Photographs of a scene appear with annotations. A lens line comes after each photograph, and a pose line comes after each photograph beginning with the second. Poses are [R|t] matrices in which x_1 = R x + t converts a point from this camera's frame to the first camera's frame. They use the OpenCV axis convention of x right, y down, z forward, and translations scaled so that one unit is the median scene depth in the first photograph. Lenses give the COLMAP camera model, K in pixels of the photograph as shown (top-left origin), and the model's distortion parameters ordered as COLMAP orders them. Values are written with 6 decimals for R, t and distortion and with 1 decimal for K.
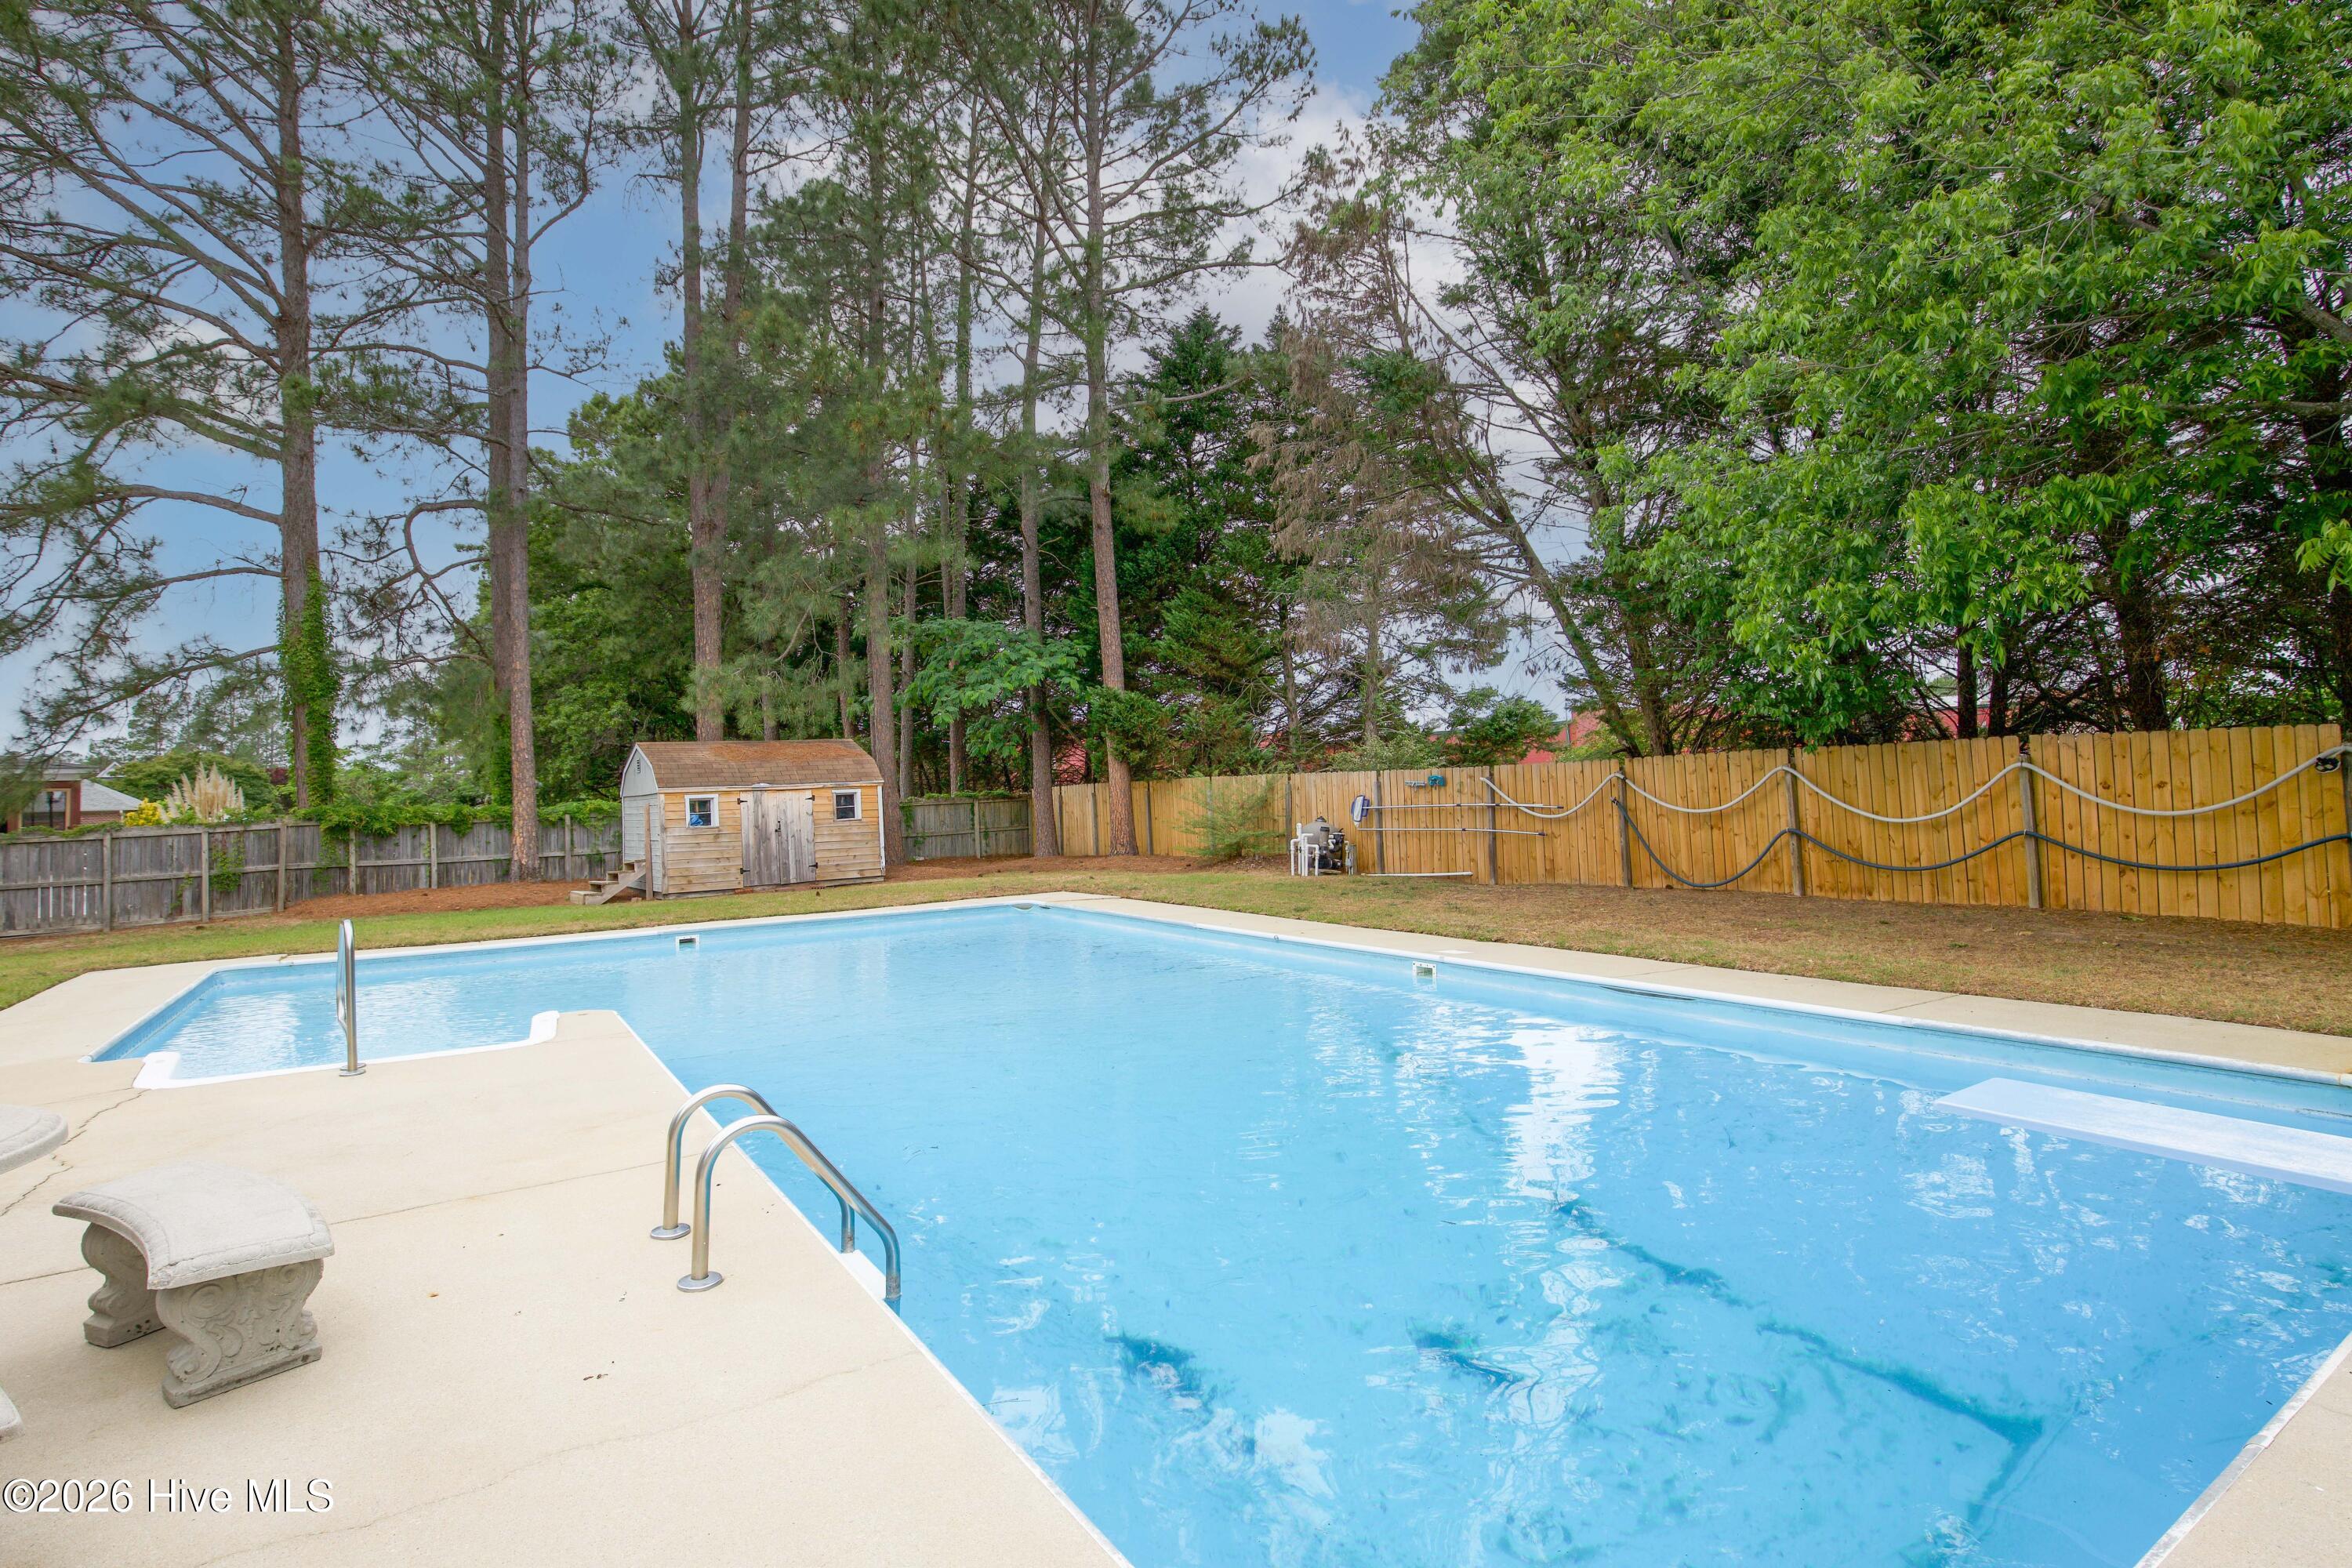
lens RADIAL K [[1153.4, 0, 1156.2], [0, 1153.4, 723.0], [0, 0, 1]] dist [-0.029074, 0.000473]
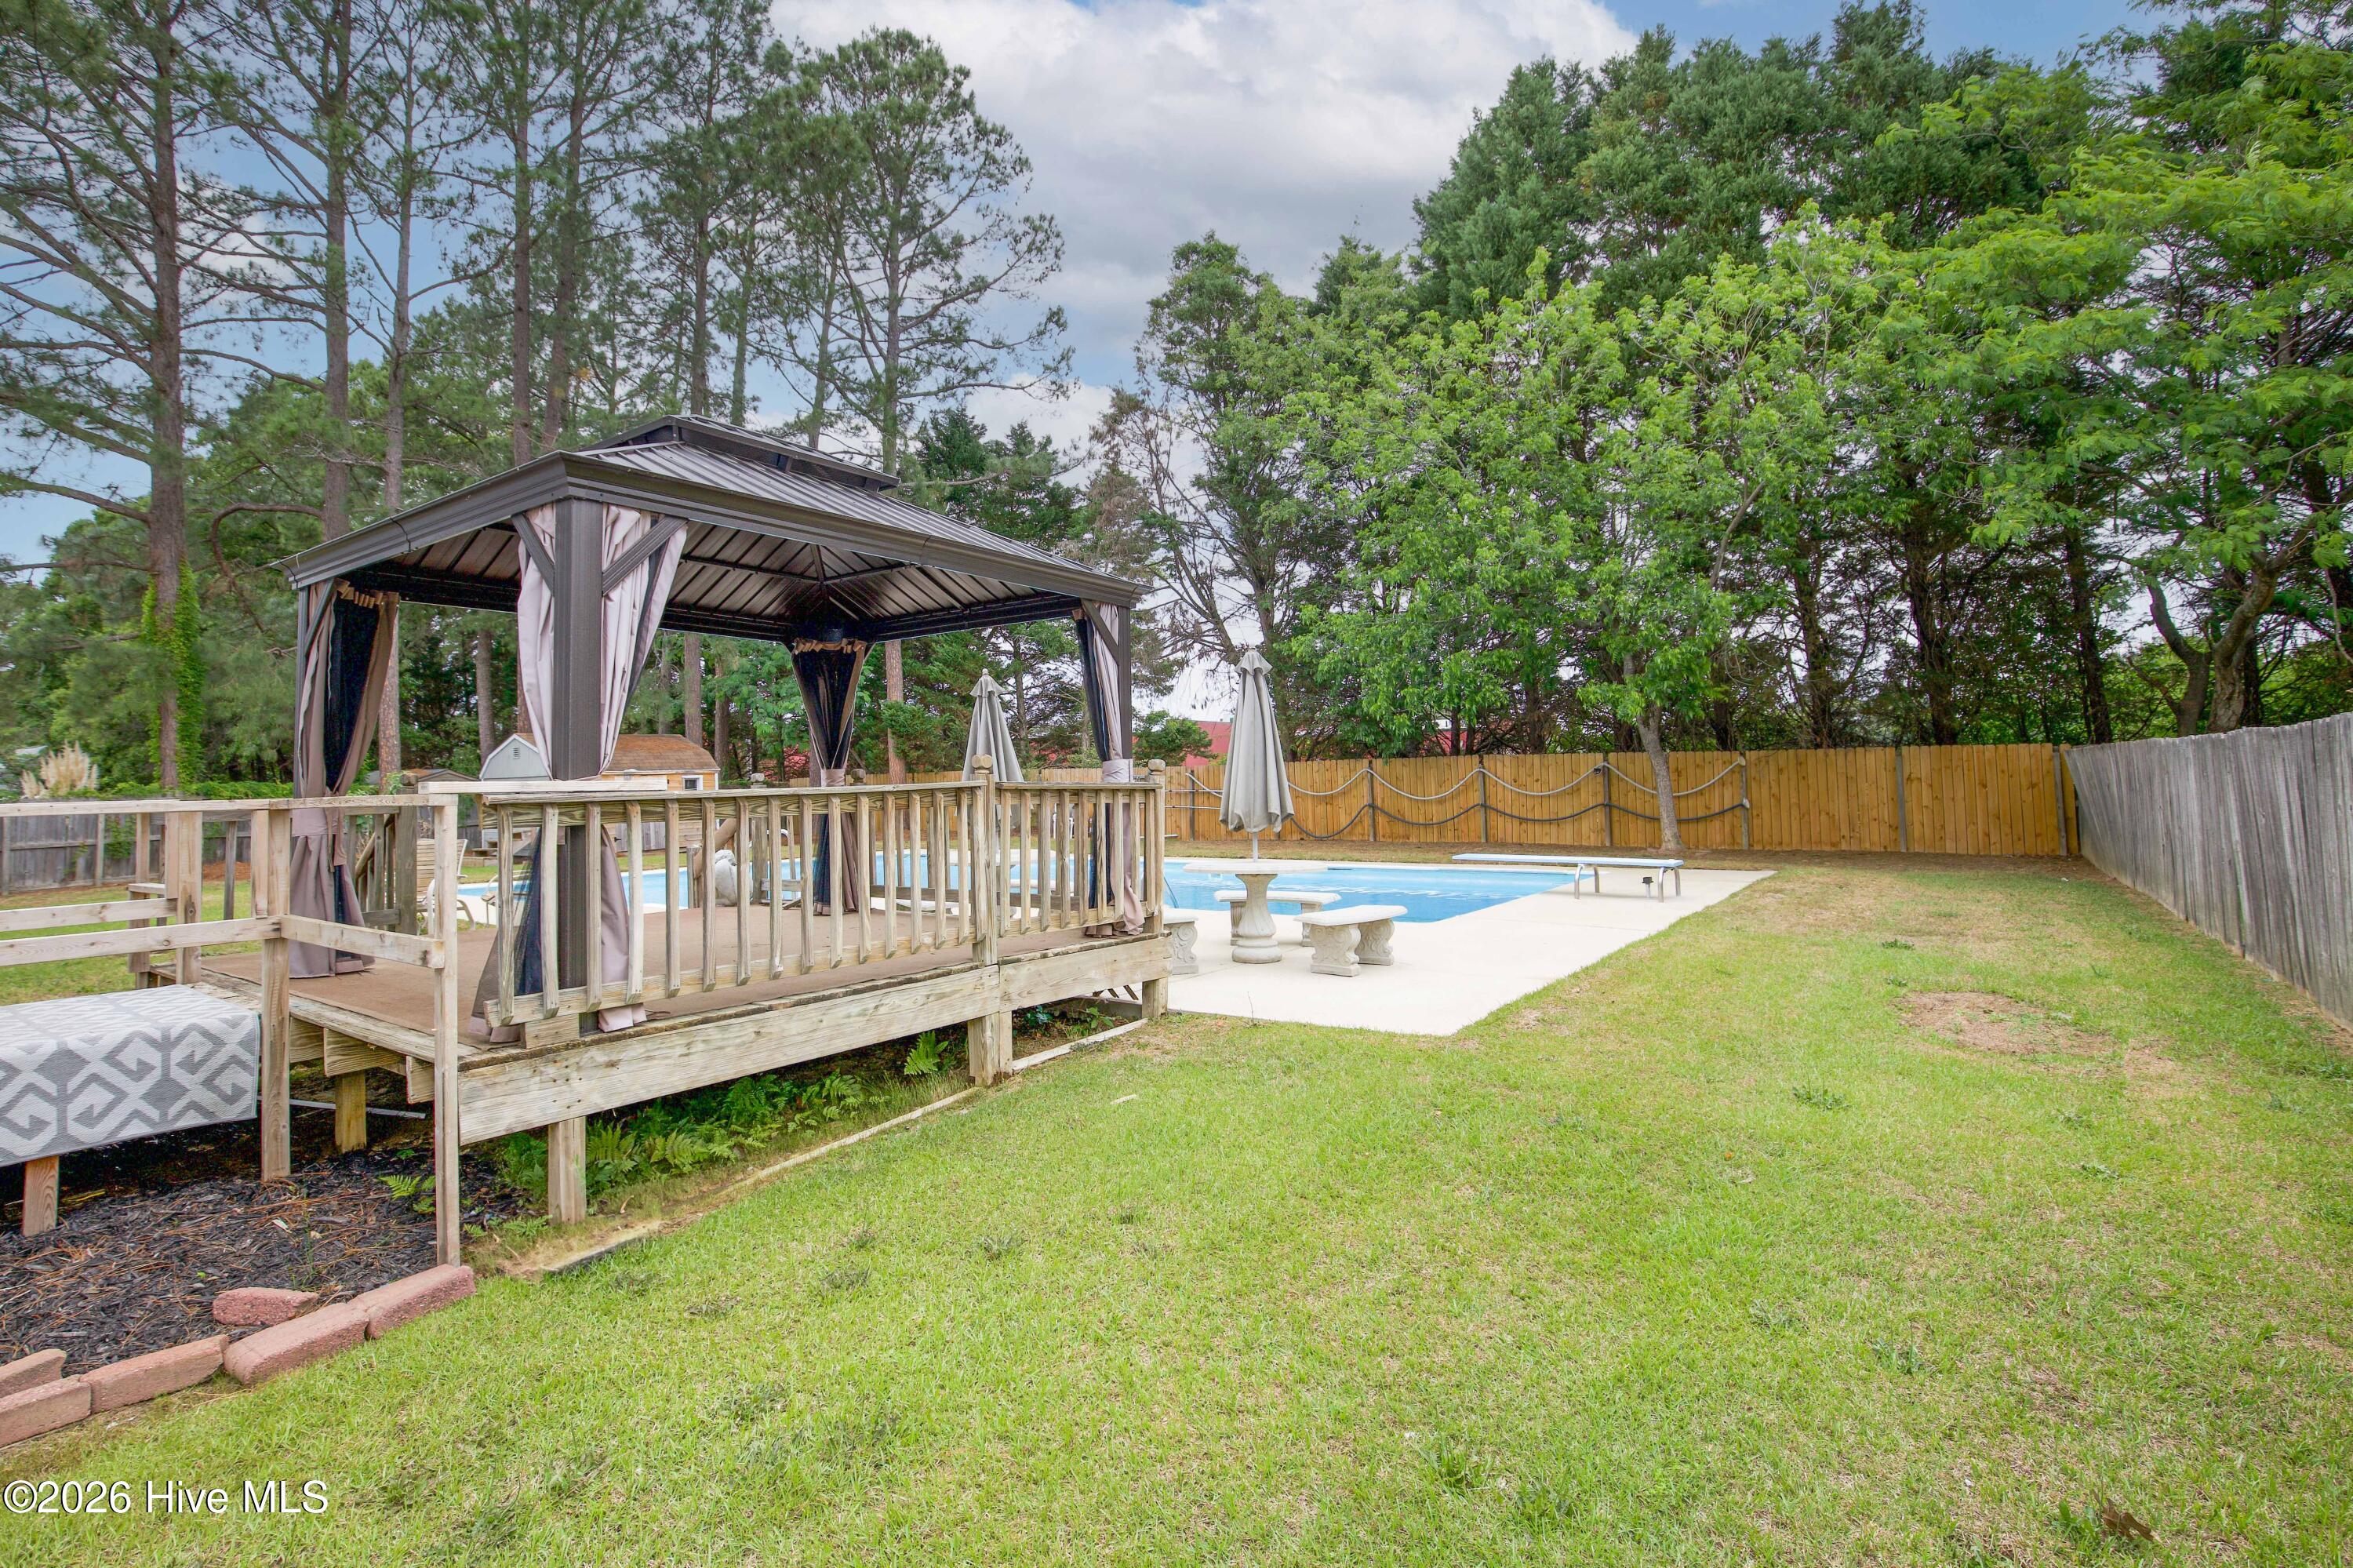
lens RADIAL K [[1154.9, 0, 1154.3], [0, 1154.9, 707.1], [0, 0, 1]] dist [-0.025400, -0.000099]
pose [[0.931329, 0.036971, 0.362297, -0.266802], [-0.031694, 0.999287, -0.020499, -0.006972], [-0.362797, 0.007608, 0.931837, -0.358178]]
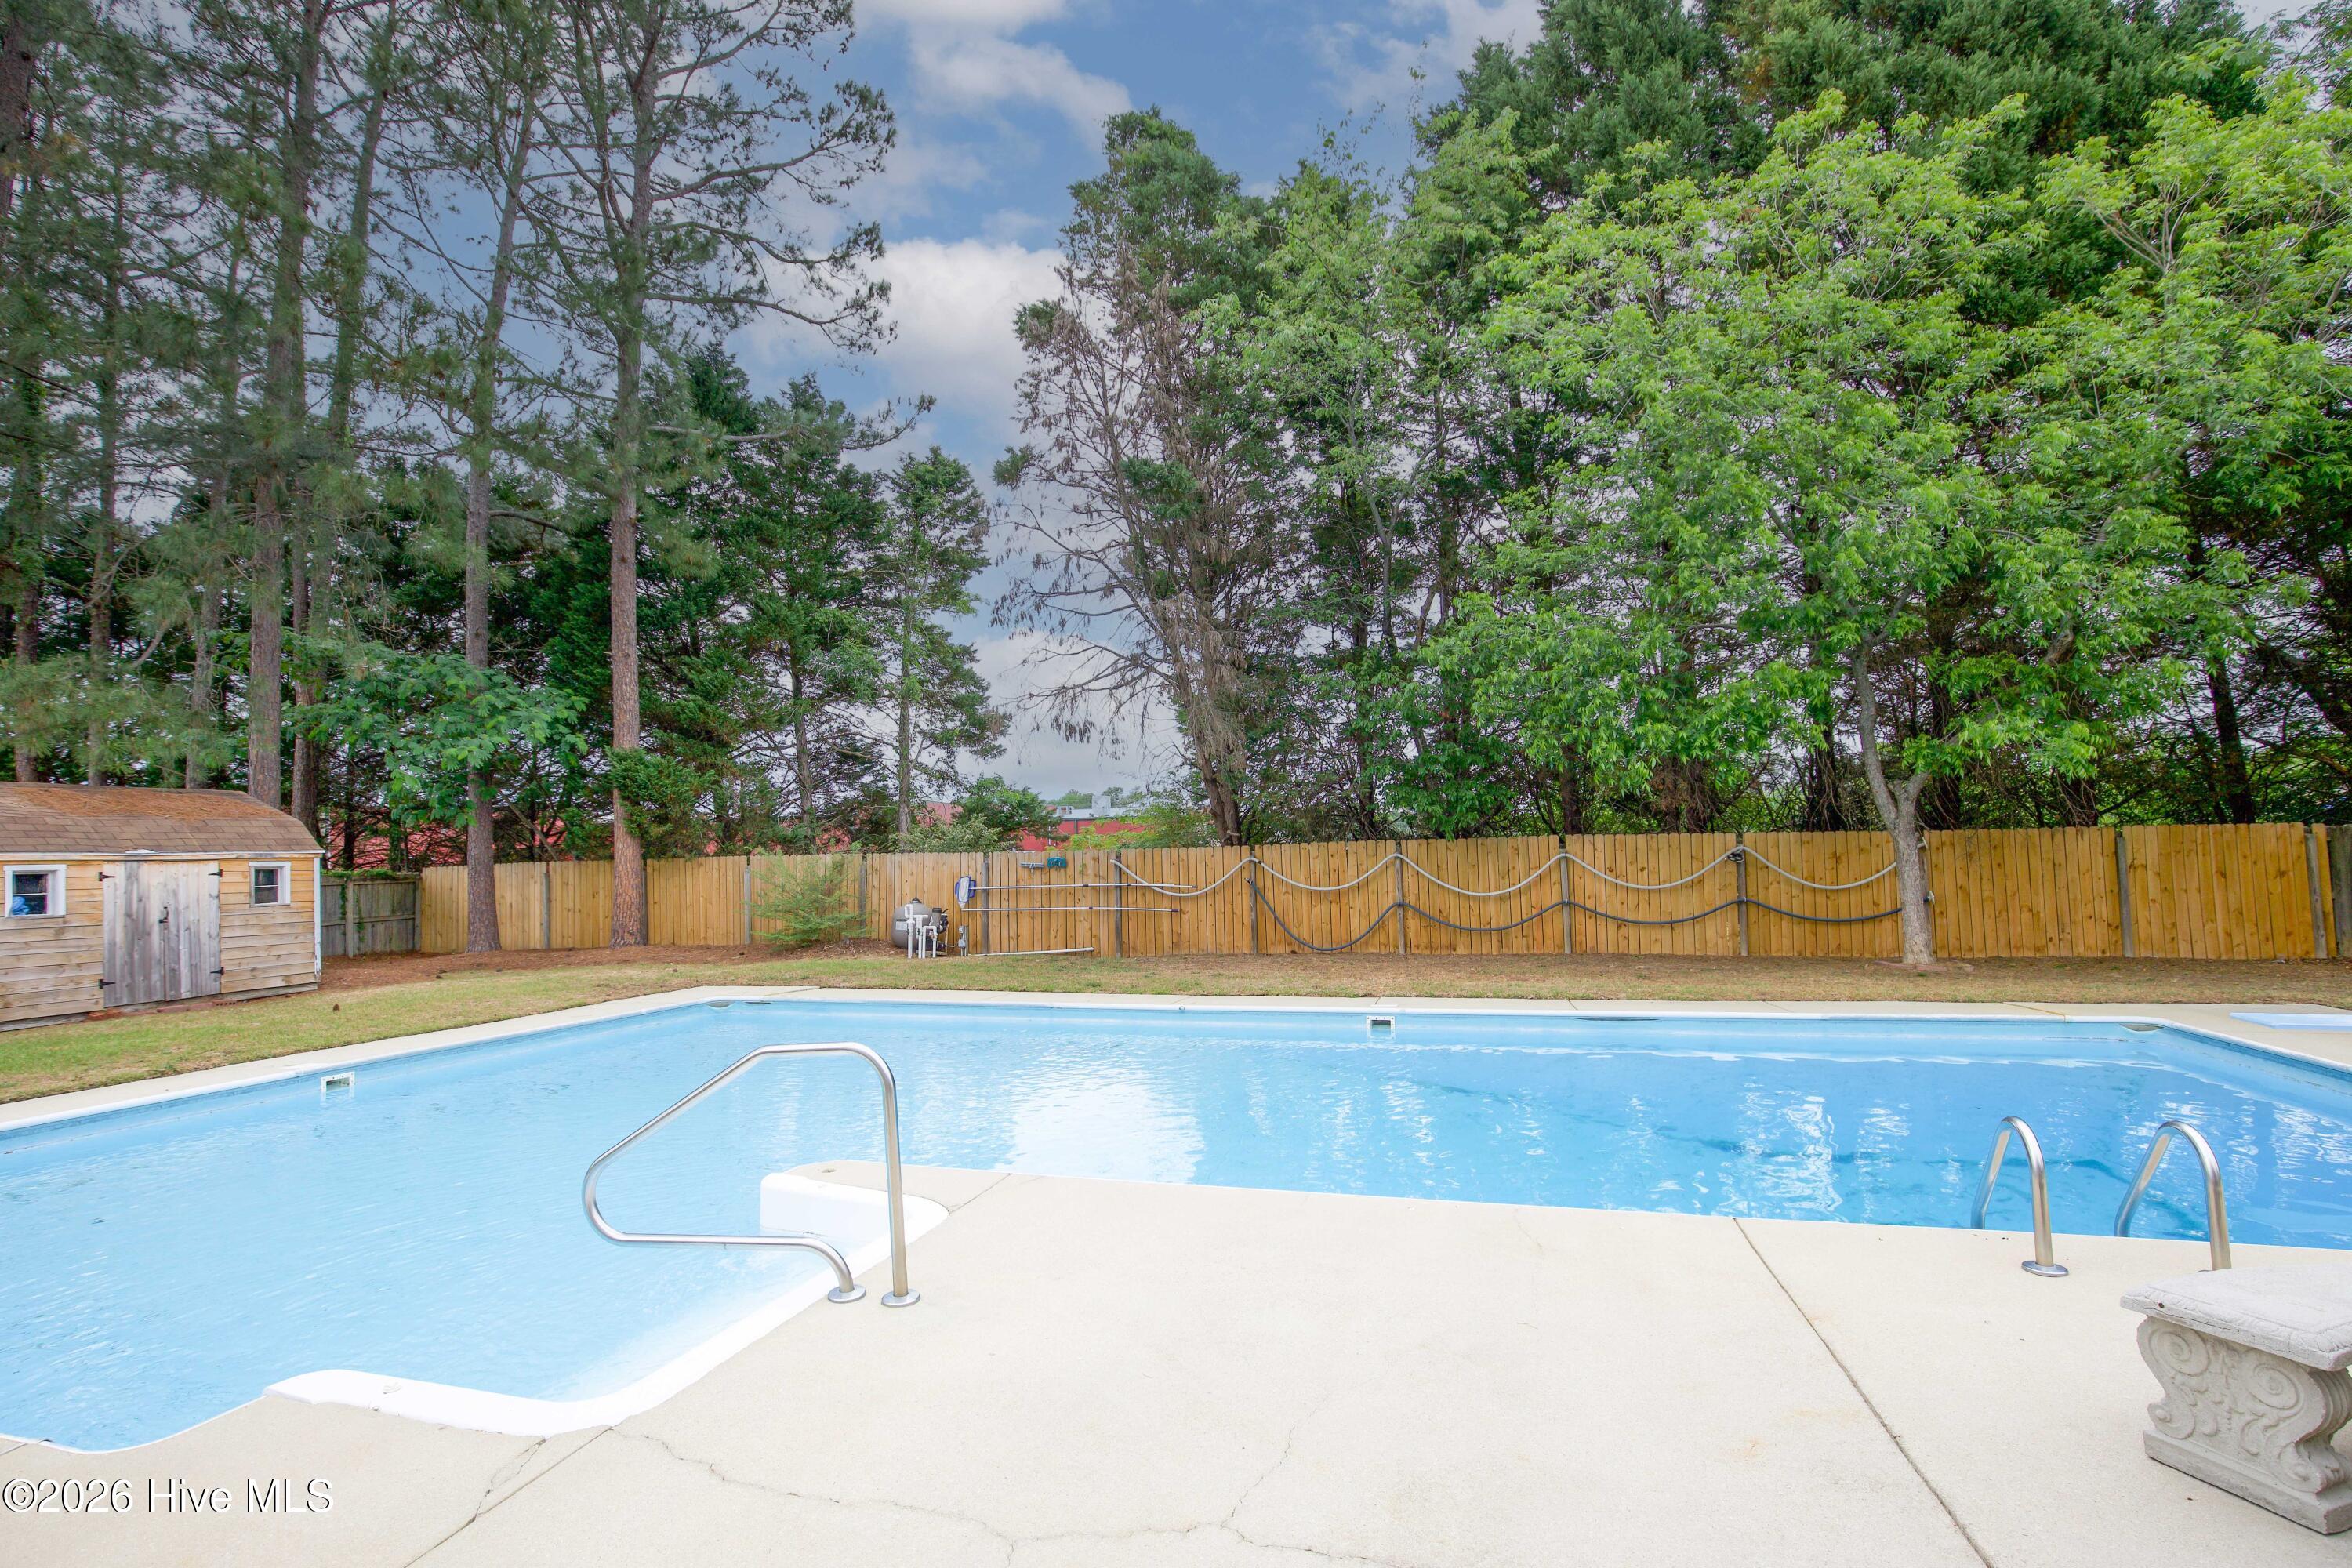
lens RADIAL K [[1120.5, 0, 1159.8], [0, 1120.5, 770.6], [0, 0, 1]] dist [-0.035762, 0.008132]
pose [[0.755938, 0.069671, 0.650926, -0.307074], [-0.042672, 0.997450, -0.057205, 0.017755], [-0.653251, 0.015467, 0.756983, 0.137837]]
